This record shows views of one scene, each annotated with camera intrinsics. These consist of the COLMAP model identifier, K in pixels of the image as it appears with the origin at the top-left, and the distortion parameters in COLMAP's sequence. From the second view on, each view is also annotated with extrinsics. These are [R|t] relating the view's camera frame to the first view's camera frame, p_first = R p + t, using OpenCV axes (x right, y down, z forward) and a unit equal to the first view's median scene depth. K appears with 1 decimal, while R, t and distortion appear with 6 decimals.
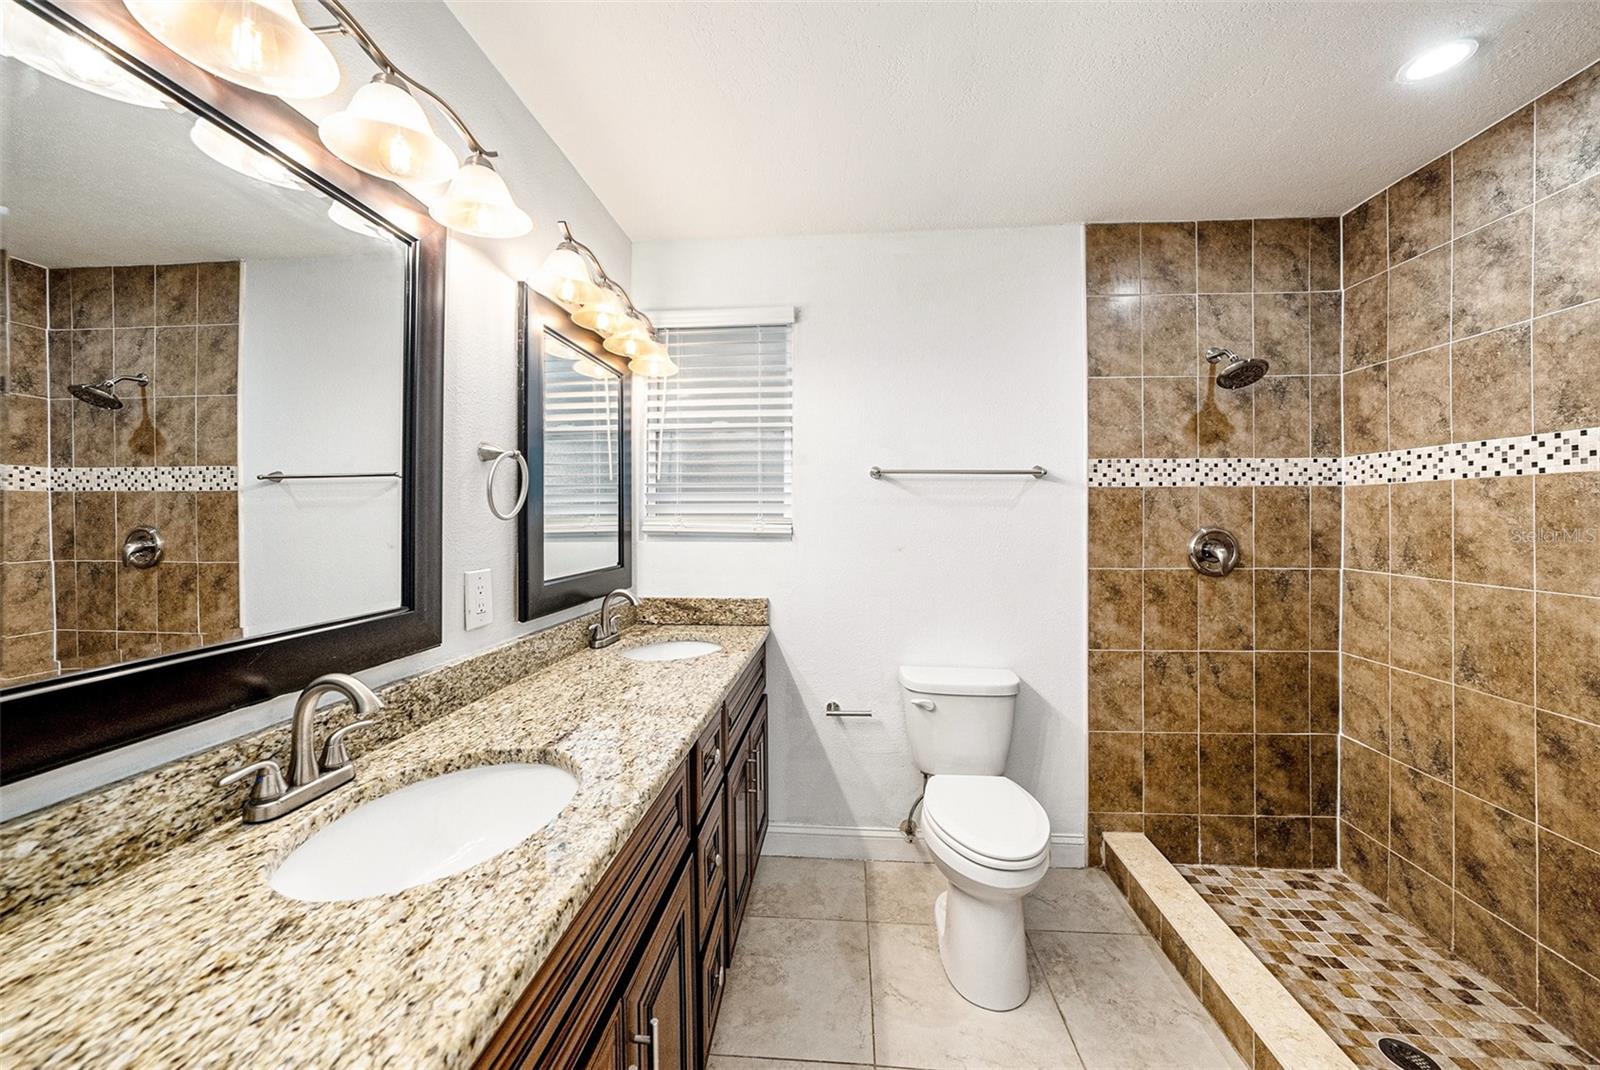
lens RADIAL K [[568.8, 0, 801.9], [0, 568.8, 522.6], [0, 0, 1]] dist [-0.012948, 0.001715]
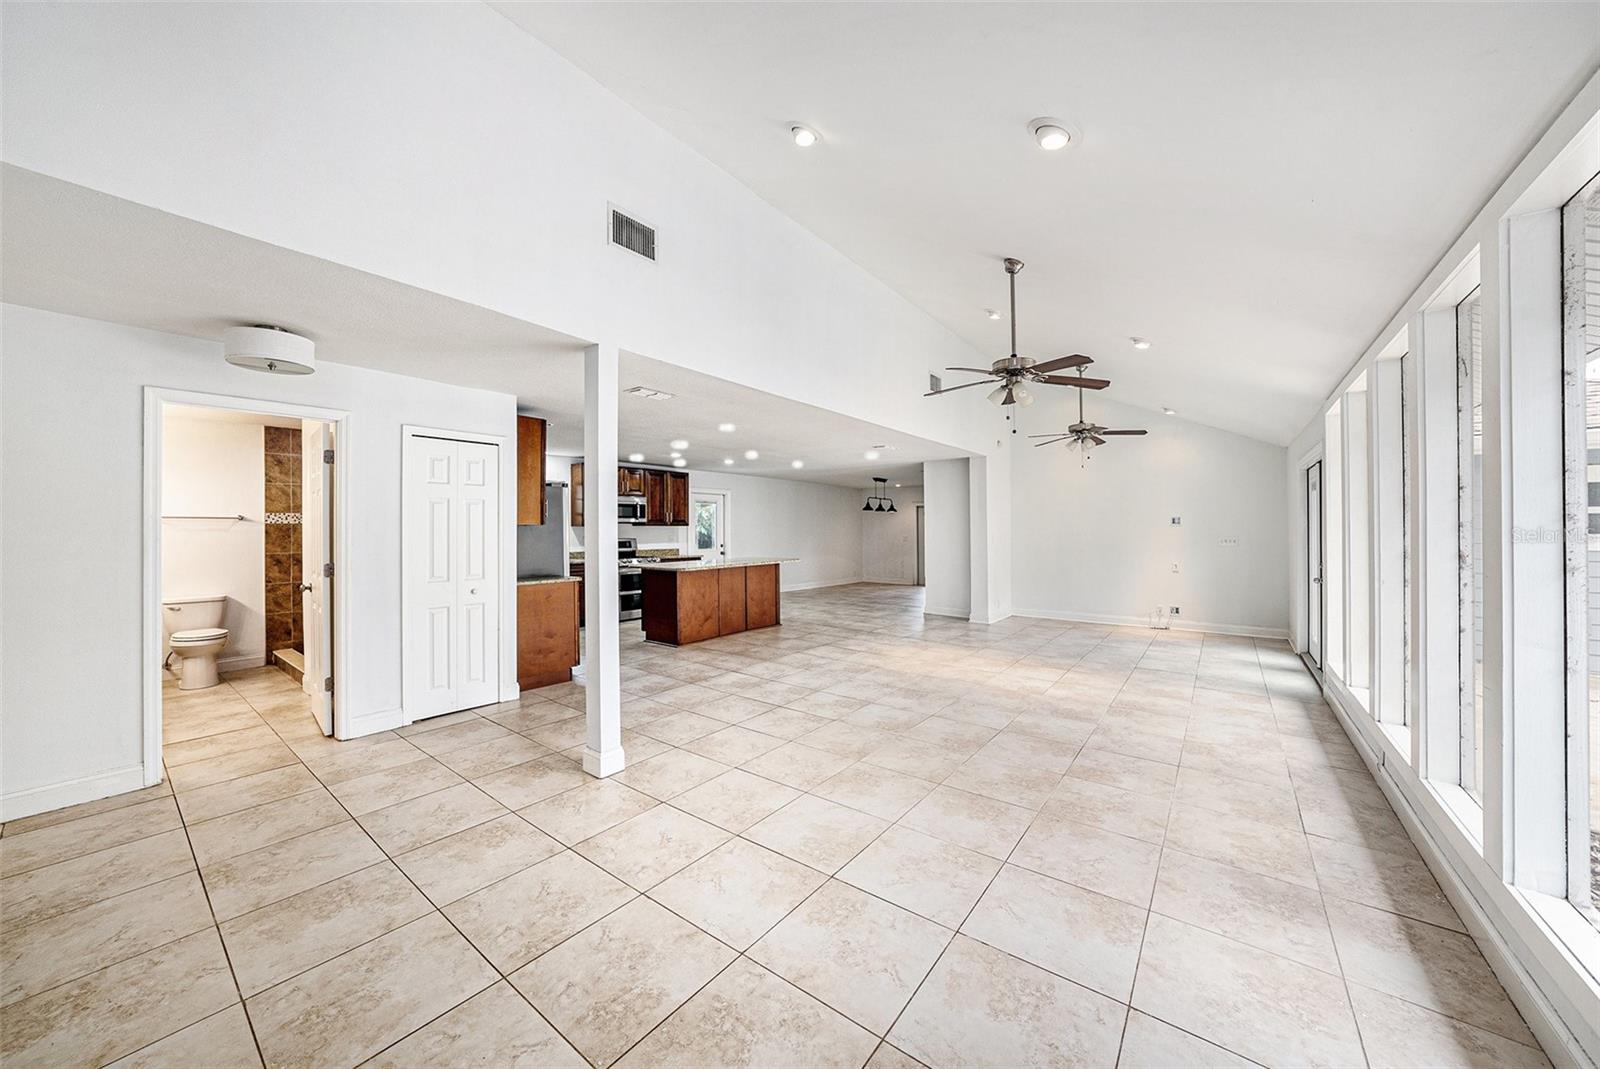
lens RADIAL K [[568.8, 0, 822.7], [0, 568.8, 523.0], [0, 0, 1]] dist [-0.012948, 0.001715]
pose [[0.536349, 0.002730, 0.843992, -0.332928], [0.006831, 0.999948, -0.007576, -0.026855], [-0.843969, 0.009828, 0.536302, -2.691492]]
